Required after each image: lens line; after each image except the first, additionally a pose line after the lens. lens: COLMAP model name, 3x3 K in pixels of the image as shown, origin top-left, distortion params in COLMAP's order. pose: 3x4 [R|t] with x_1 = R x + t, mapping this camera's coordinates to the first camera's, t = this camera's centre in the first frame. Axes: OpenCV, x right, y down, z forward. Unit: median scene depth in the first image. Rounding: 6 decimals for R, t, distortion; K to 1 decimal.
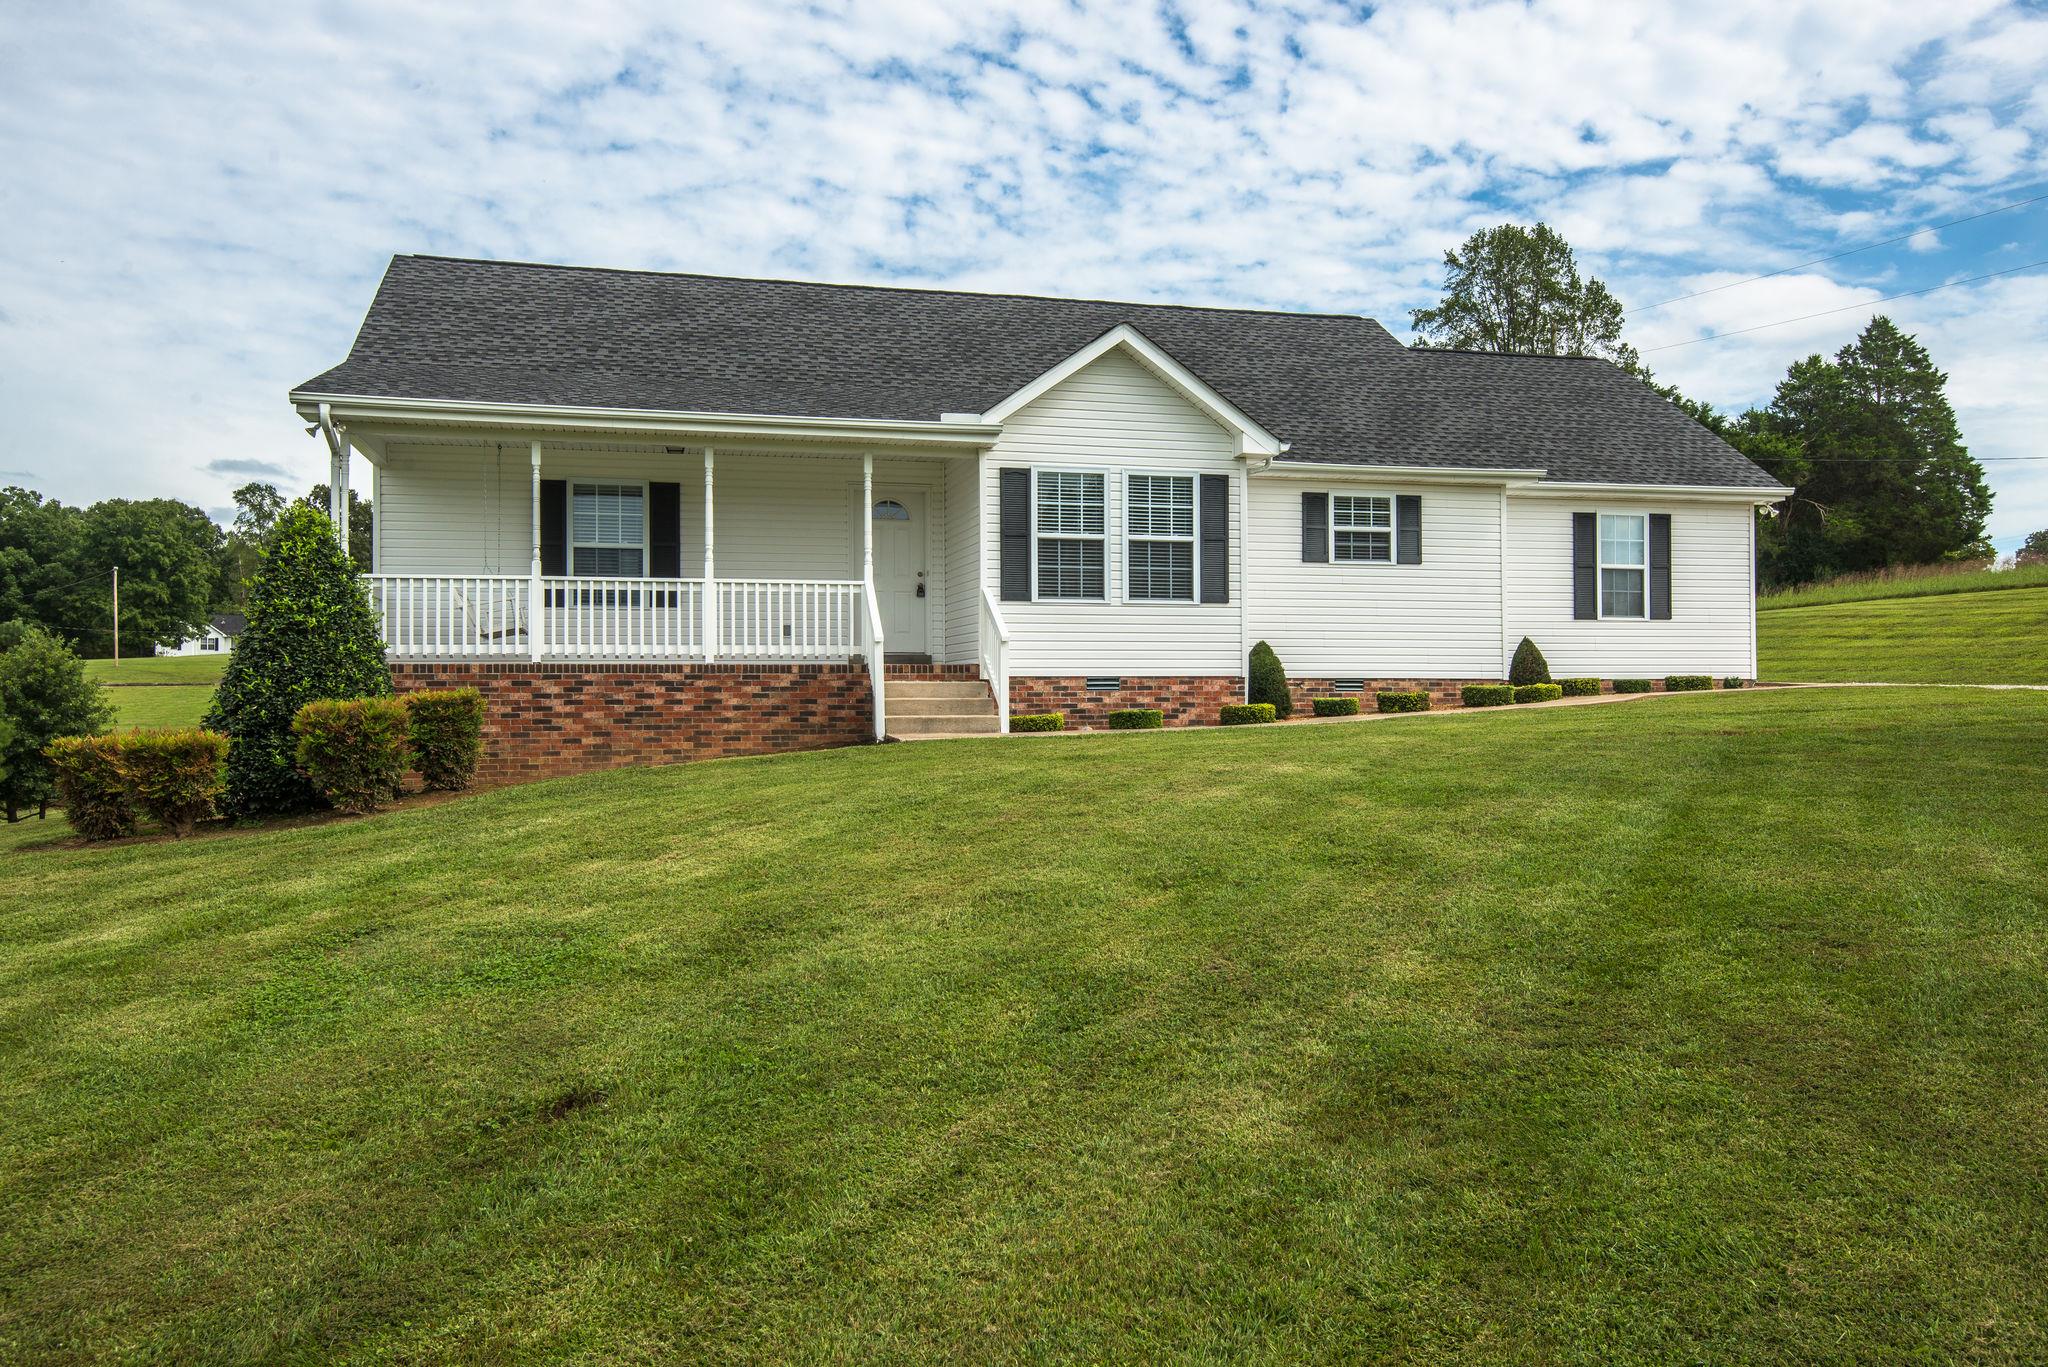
lens RADIAL K [[1395.6, 0, 1024.0], [0, 1395.6, 683.5], [0, 0, 1]] dist [0.008162, 0.000682]
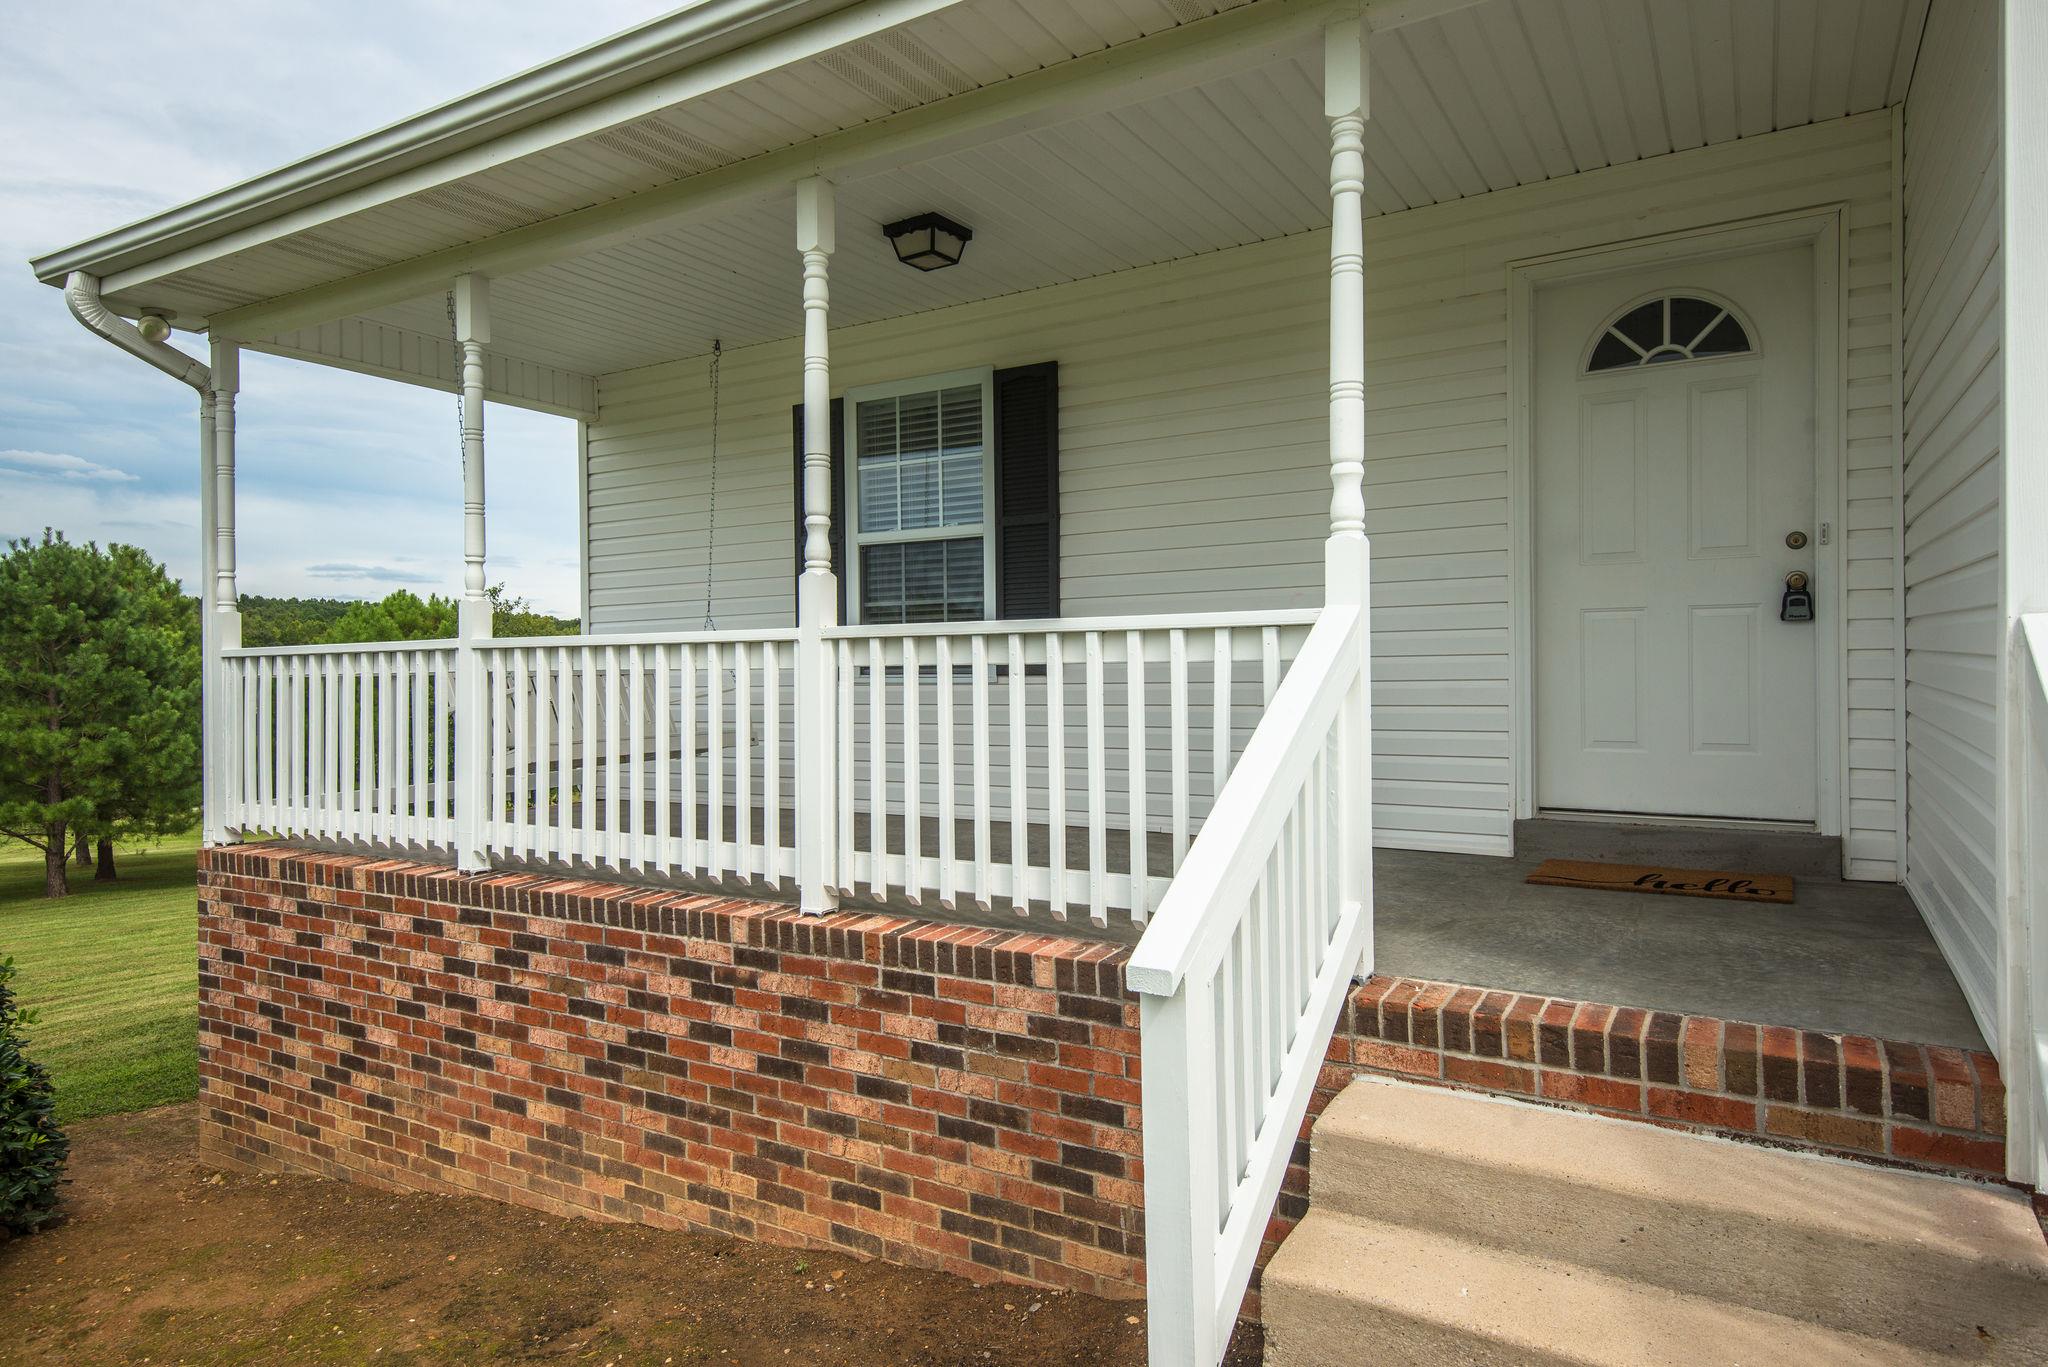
lens RADIAL K [[1198.1, 0, 1047.5], [0, 1198.1, 670.8], [0, 0, 1]] dist [0.038785, 0.000208]
pose [[0.708835, -0.002043, -0.705371, -0.009598], [0.014682, 0.999822, 0.011858, -0.063525], [0.705222, -0.018762, 0.708739, 0.799100]]
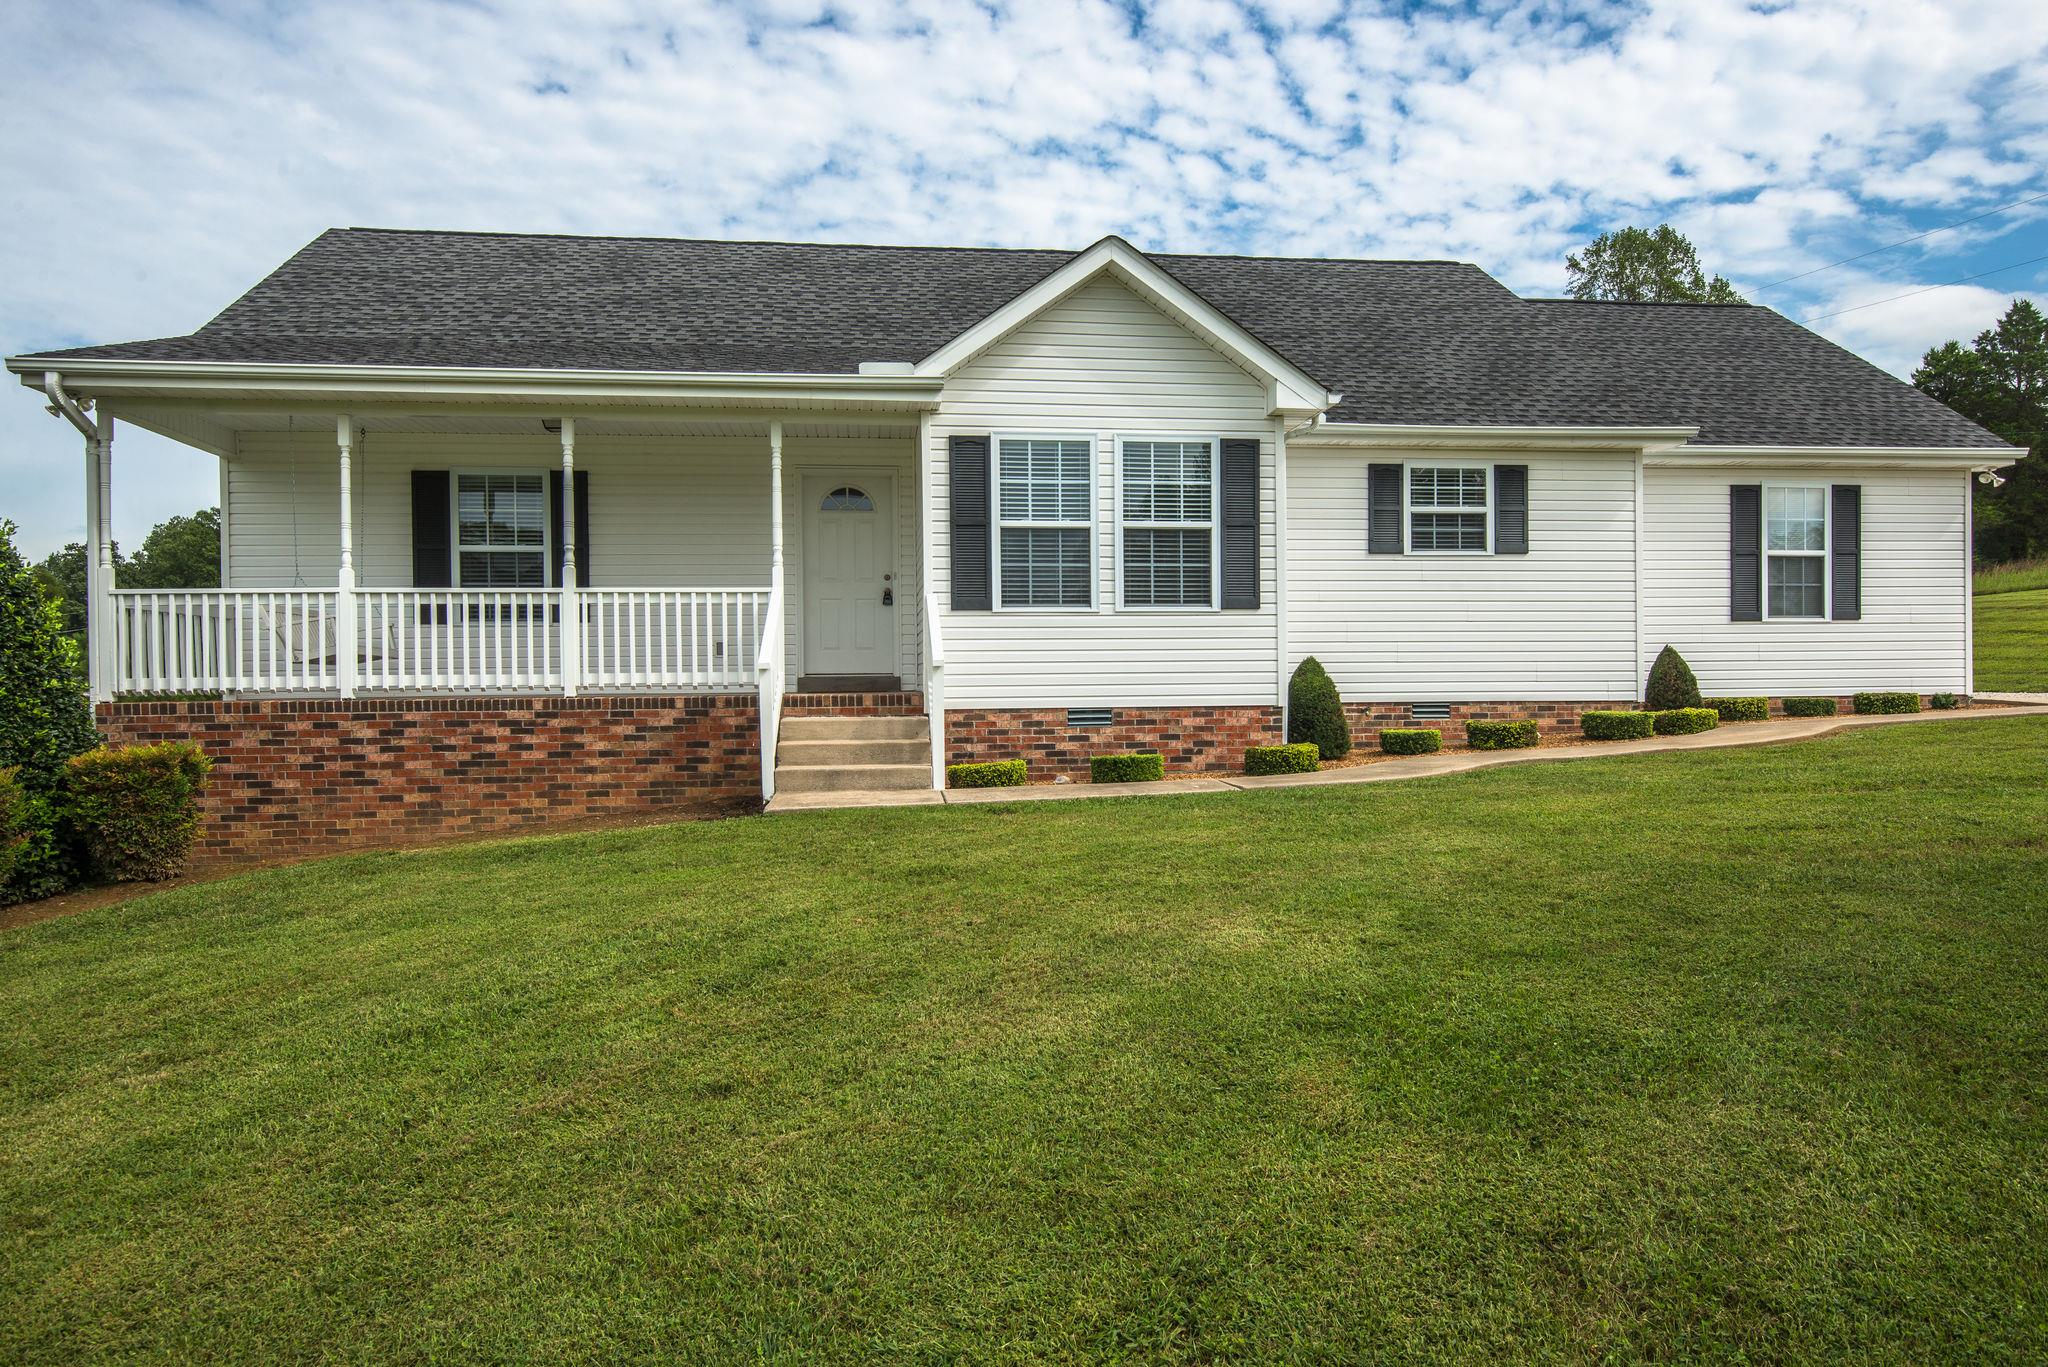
lens RADIAL K [[1222.3, 0, 1022.3], [0, 1222.3, 702.9], [0, 0, 1]] dist [0.010074, -0.024751]
pose [[0.992449, -0.003828, -0.122601, 0.101600], [0.006887, 0.999675, 0.024540, -0.024292], [0.122468, -0.025200, 0.992153, 0.330435]]
